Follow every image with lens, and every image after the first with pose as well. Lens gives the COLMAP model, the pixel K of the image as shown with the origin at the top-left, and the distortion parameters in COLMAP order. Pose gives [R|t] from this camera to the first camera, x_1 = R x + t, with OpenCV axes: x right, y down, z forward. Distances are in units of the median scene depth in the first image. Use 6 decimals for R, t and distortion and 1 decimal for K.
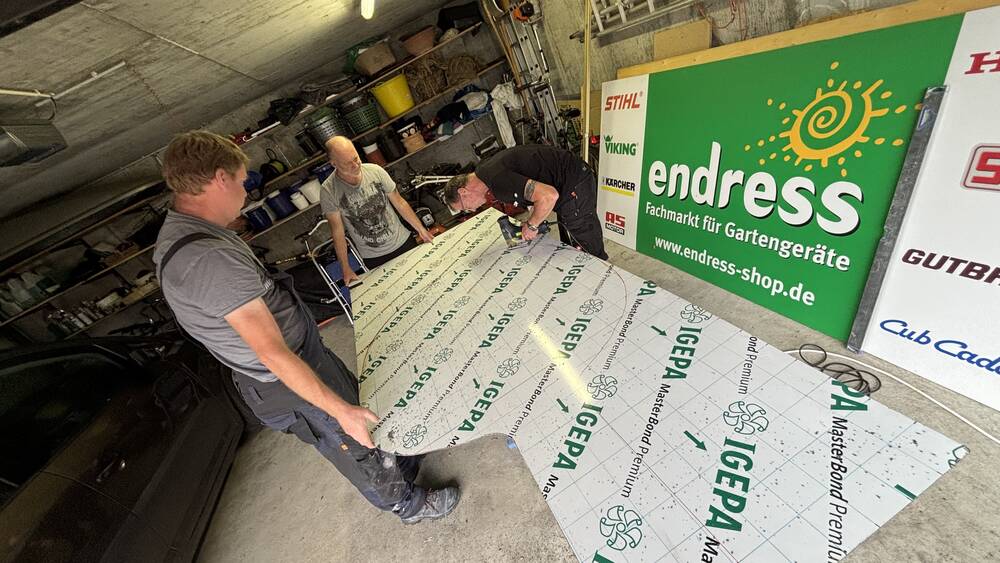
lens RADIAL K [[402.7, 0, 500.1], [0, 402.7, 282.7], [0, 0, 1]] dist [-0.000362, 0.000522]
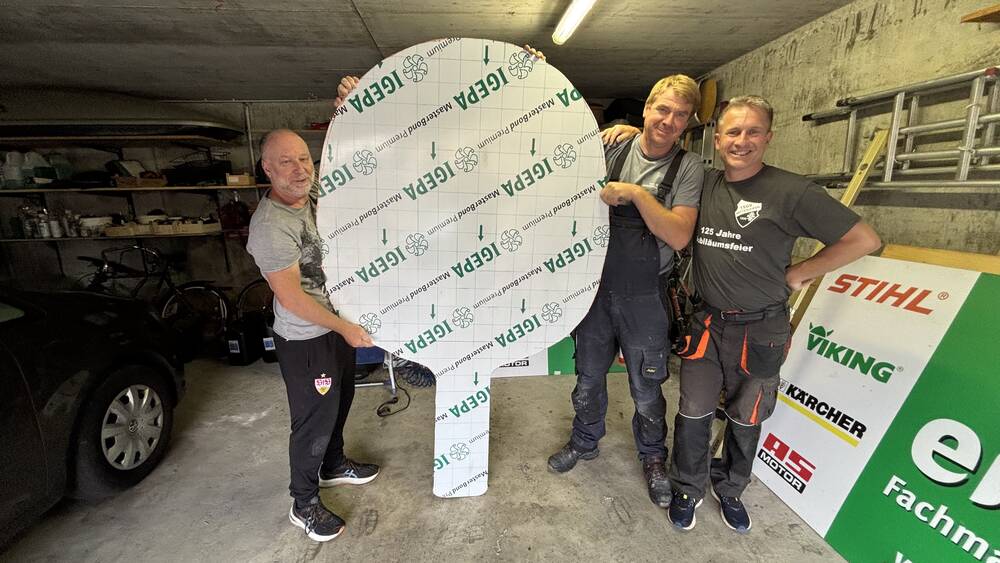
lens RADIAL K [[402.7, 0, 497.2], [0, 402.7, 281.3], [0, 0, 1]] dist [-0.000362, 0.000522]
pose [[0.892573, 0.432712, -0.126785, -0.107068], [-0.450427, 0.868577, -0.206616, -0.052713], [0.020717, 0.241527, 0.970173, 0.282091]]
